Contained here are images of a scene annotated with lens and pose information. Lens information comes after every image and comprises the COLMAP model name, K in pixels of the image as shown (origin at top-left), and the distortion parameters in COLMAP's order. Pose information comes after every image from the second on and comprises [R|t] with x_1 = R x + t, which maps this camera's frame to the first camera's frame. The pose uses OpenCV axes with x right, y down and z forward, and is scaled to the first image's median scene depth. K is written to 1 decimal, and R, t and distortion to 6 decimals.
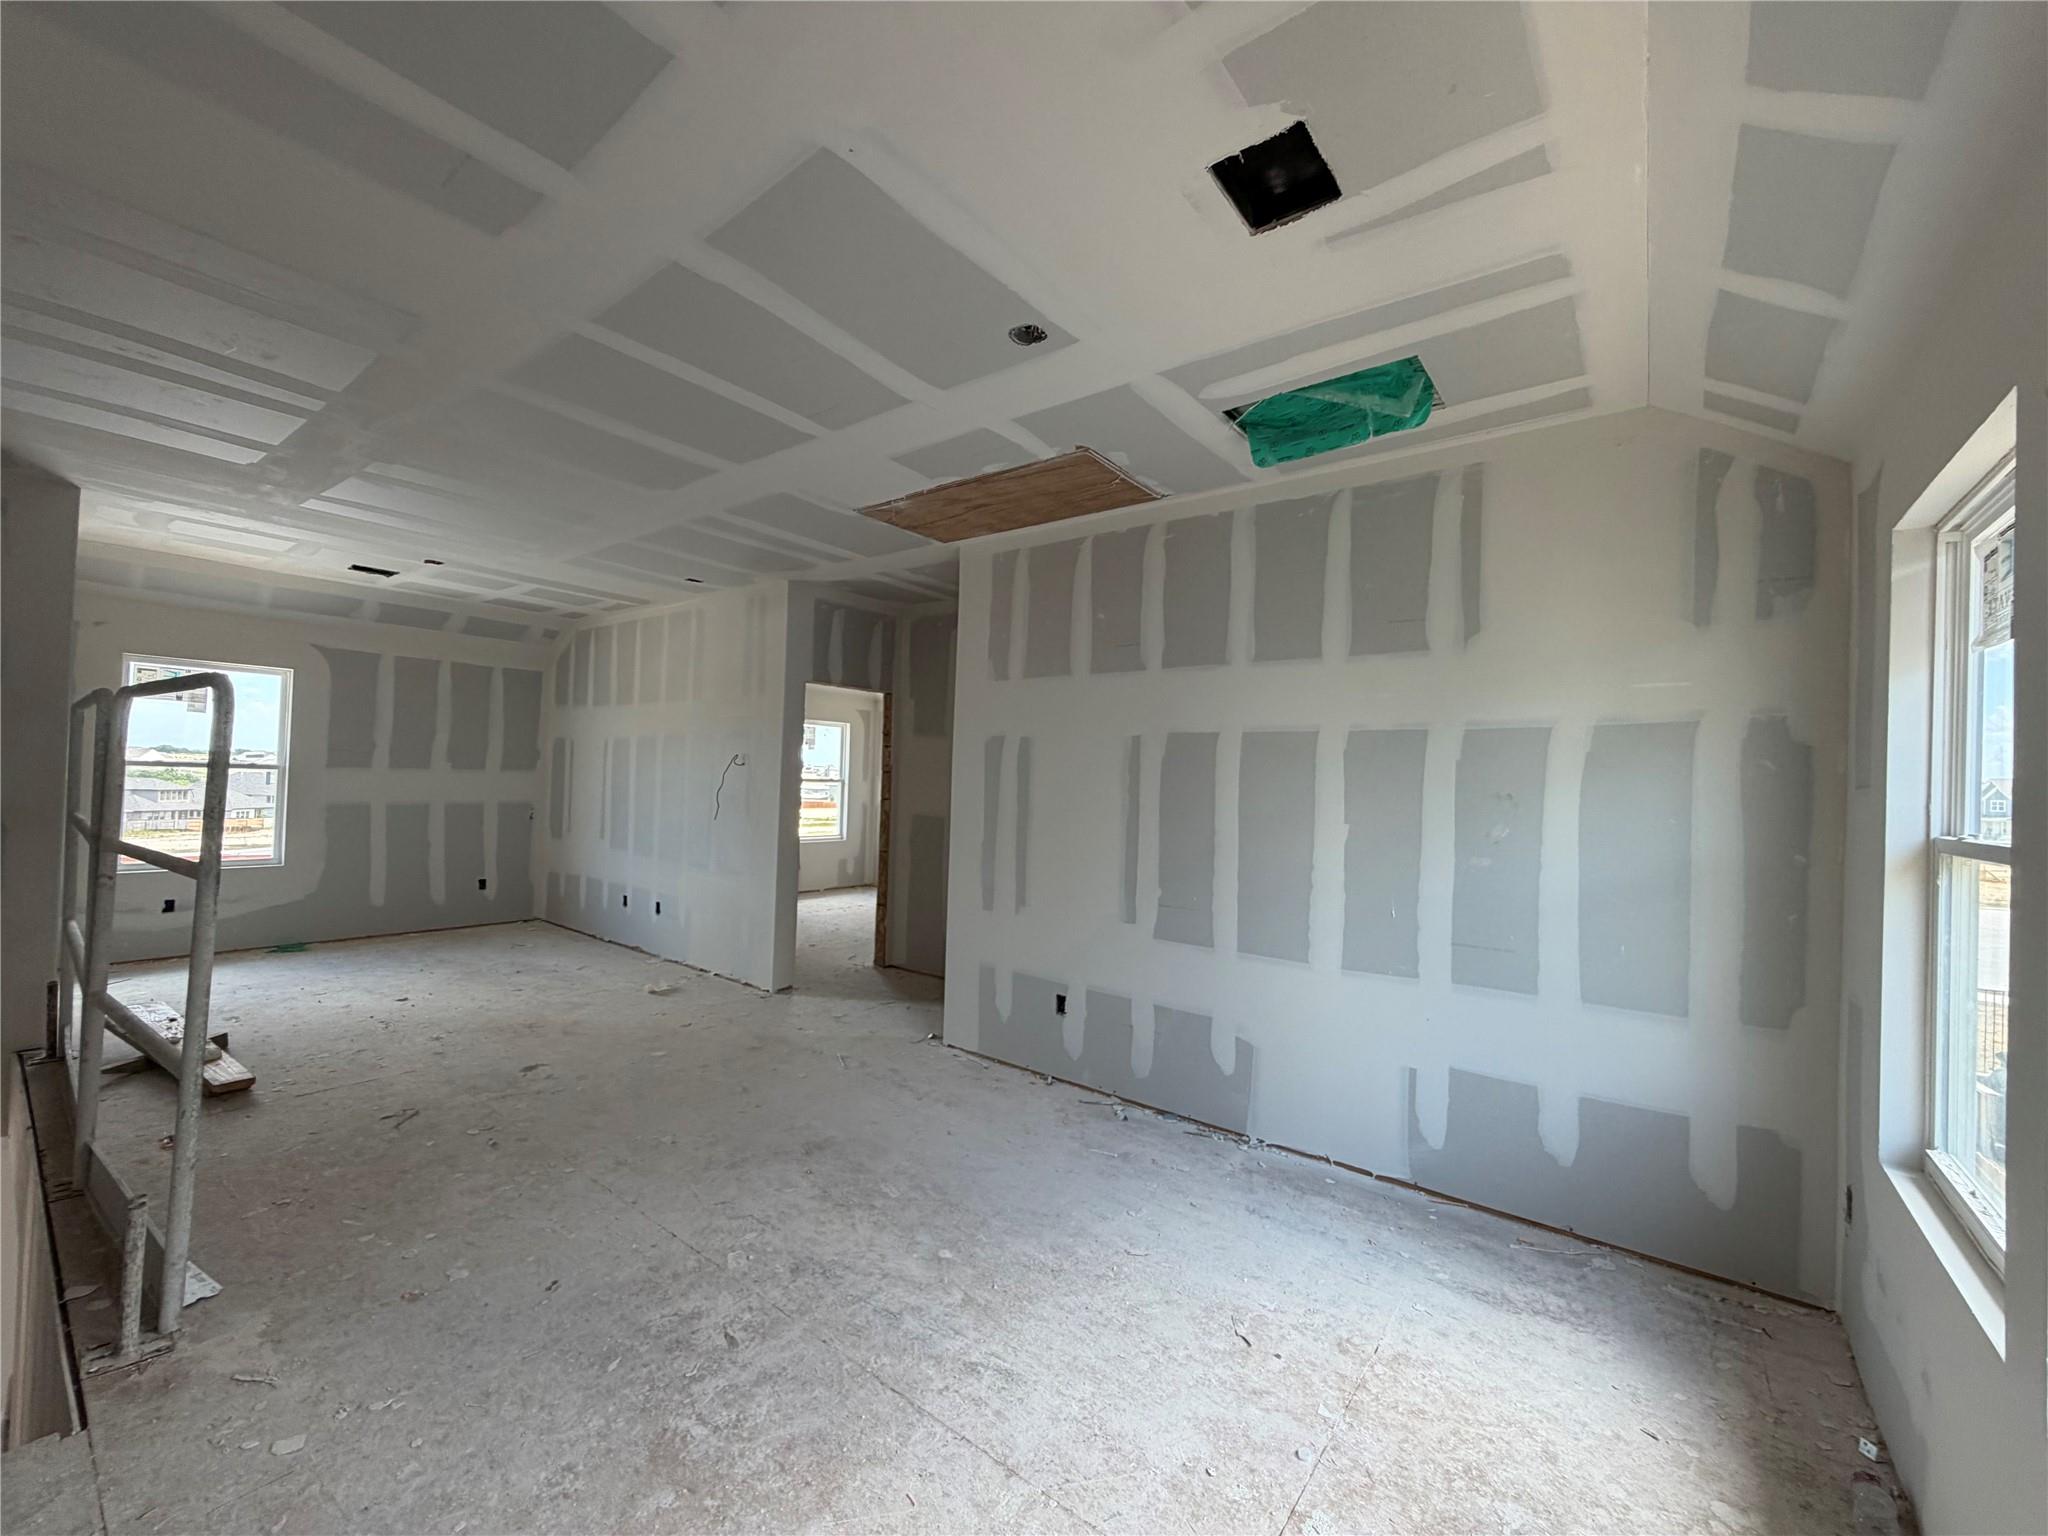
lens RADIAL K [[819.9, 0, 1024.0], [0, 819.9, 768.0], [0, 0, 1]] dist [-0.002470, -0.000083]
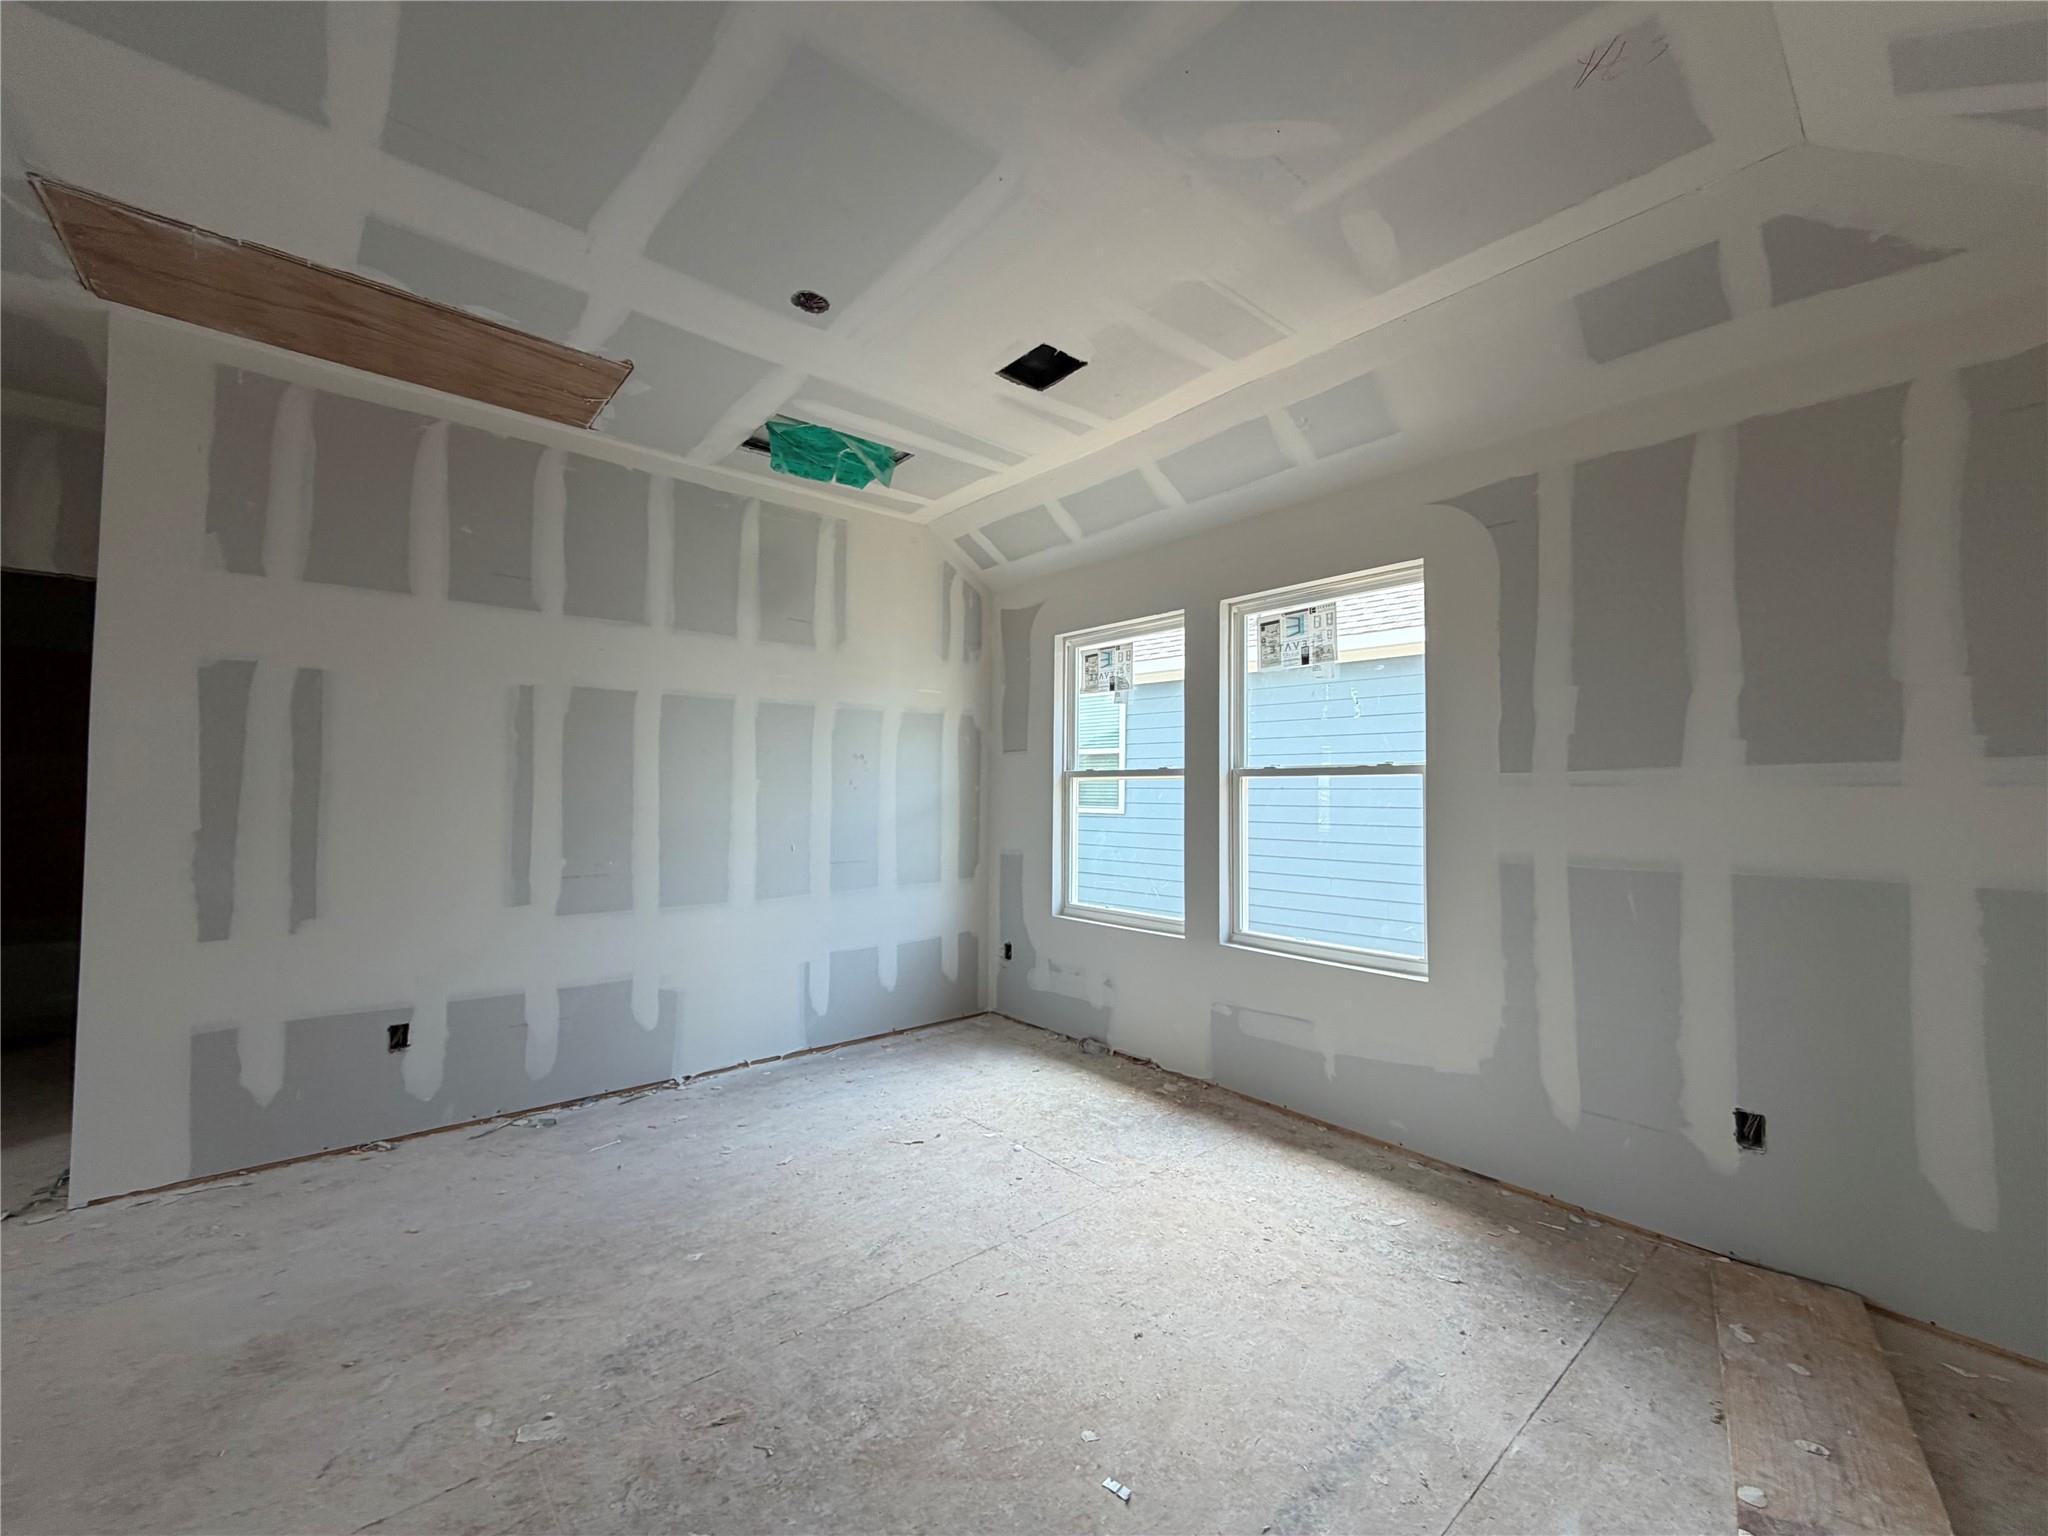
lens RADIAL K [[818.5, 0, 1024.0], [0, 818.5, 768.0], [0, 0, 1]] dist [-0.000431, -0.000063]
pose [[0.200886, 0.001742, 0.979613, -0.704560], [-0.016782, 0.999858, 0.001663, 0.043221], [-0.979471, -0.016774, 0.200887, 0.376804]]
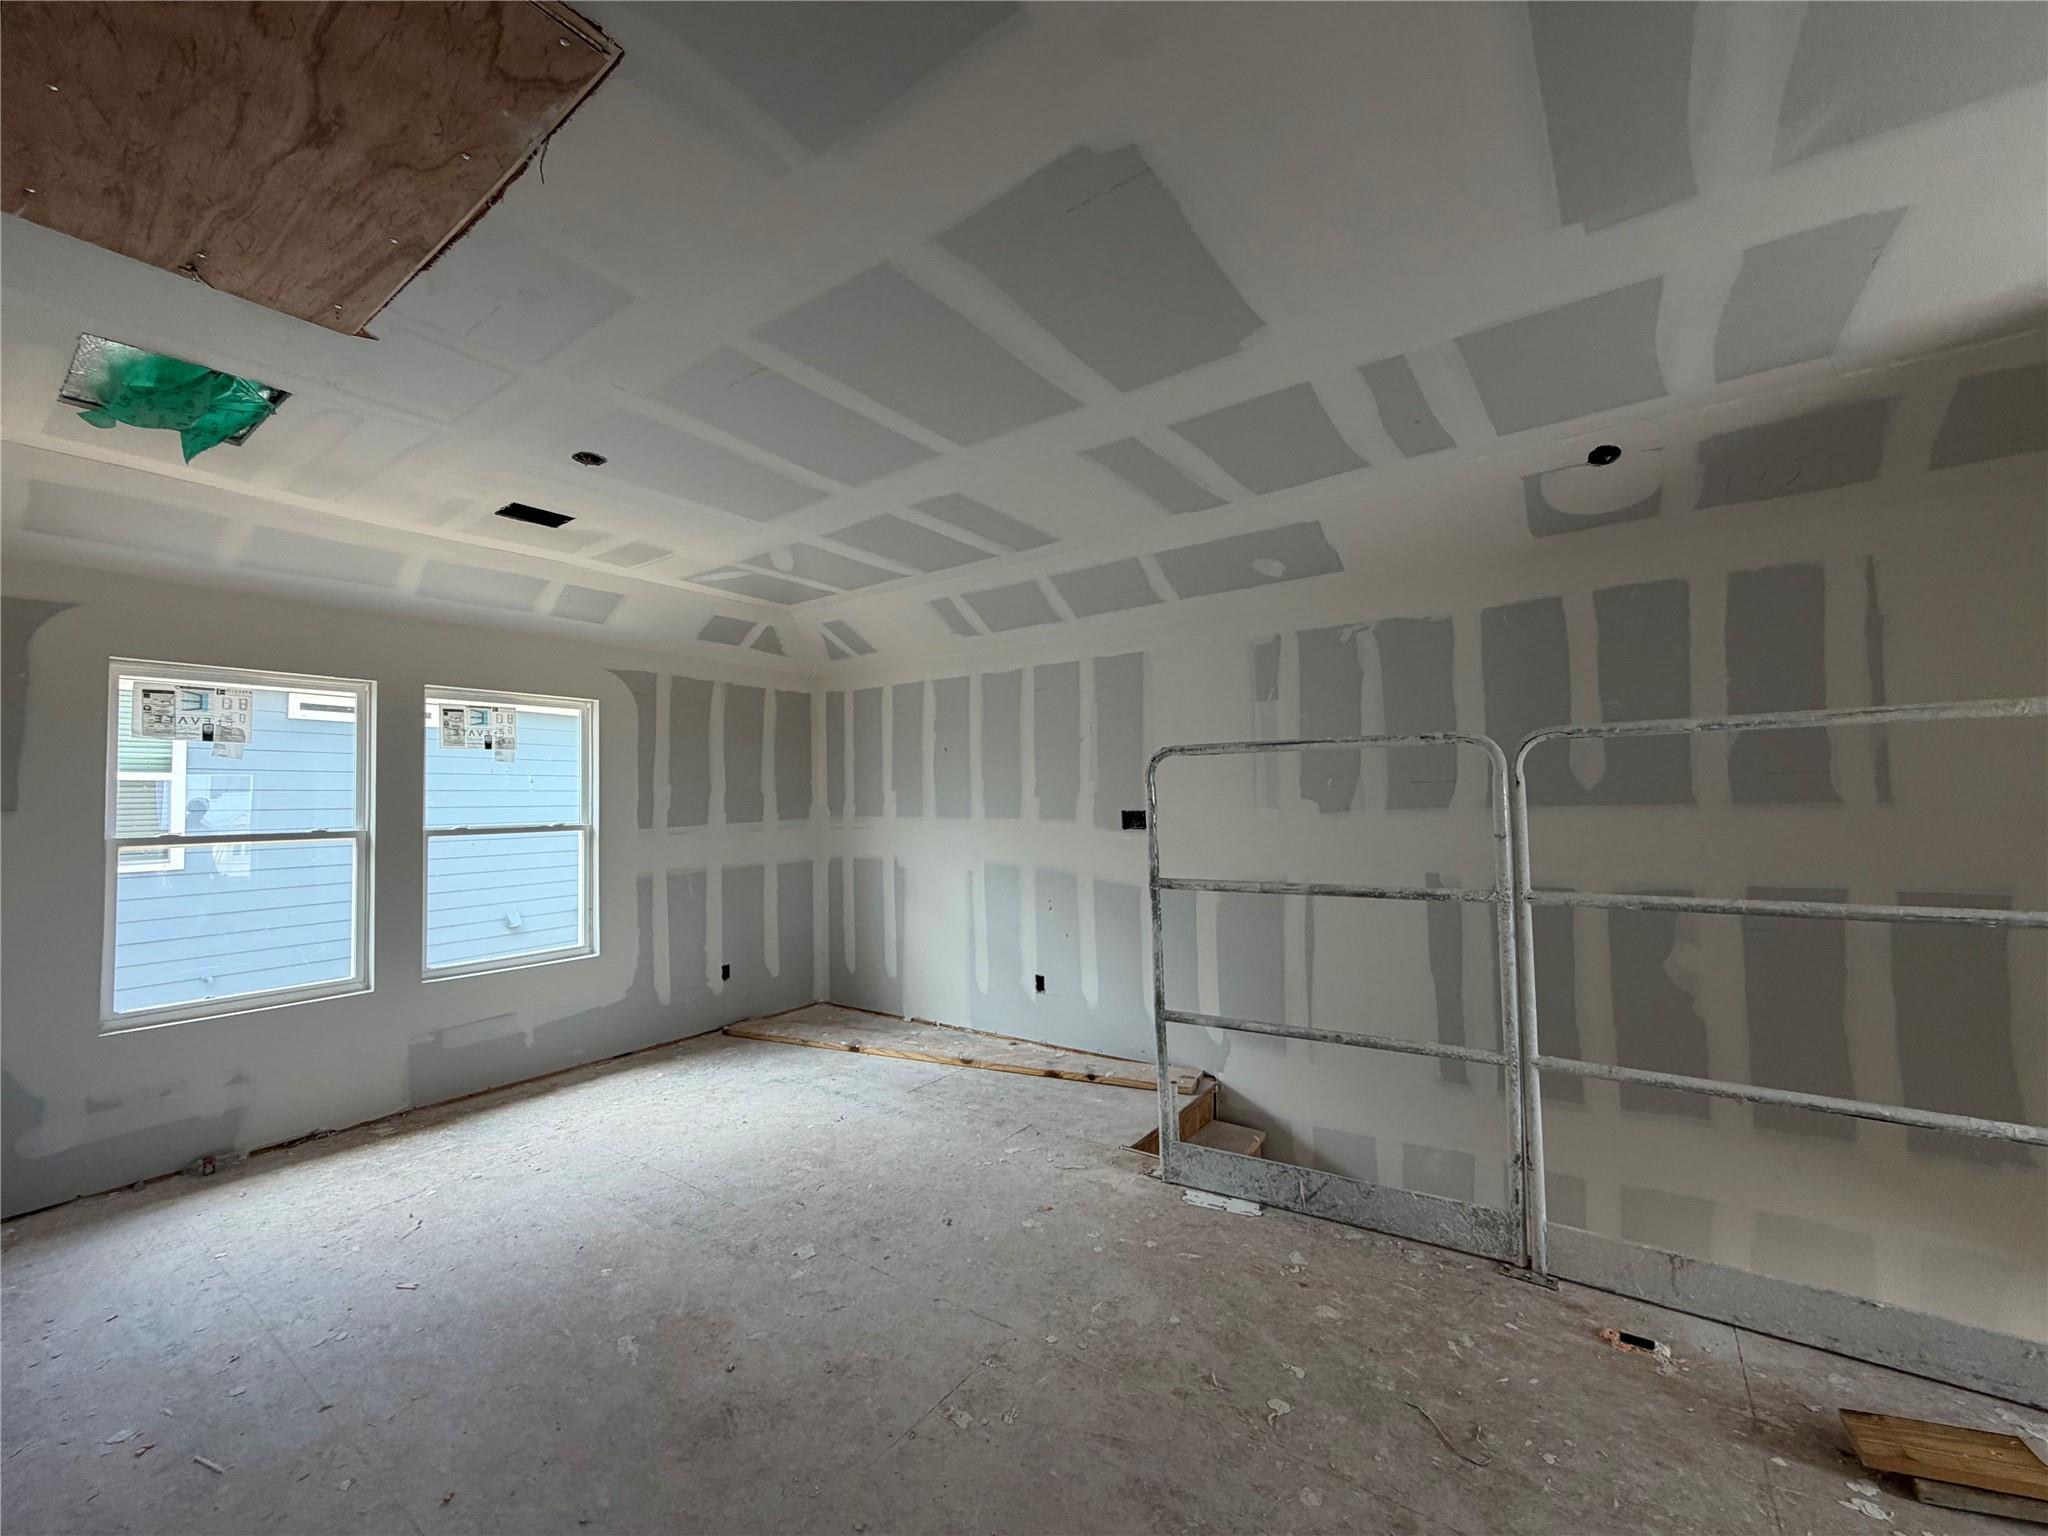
lens RADIAL K [[818.5, 0, 1024.0], [0, 818.5, 768.0], [0, 0, 1]] dist [-0.000431, -0.000063]
pose [[-0.999136, -0.016508, -0.038139, -0.453037], [-0.014311, 0.998261, -0.057178, 0.003662], [0.039016, -0.056582, -0.997635, 1.649888]]
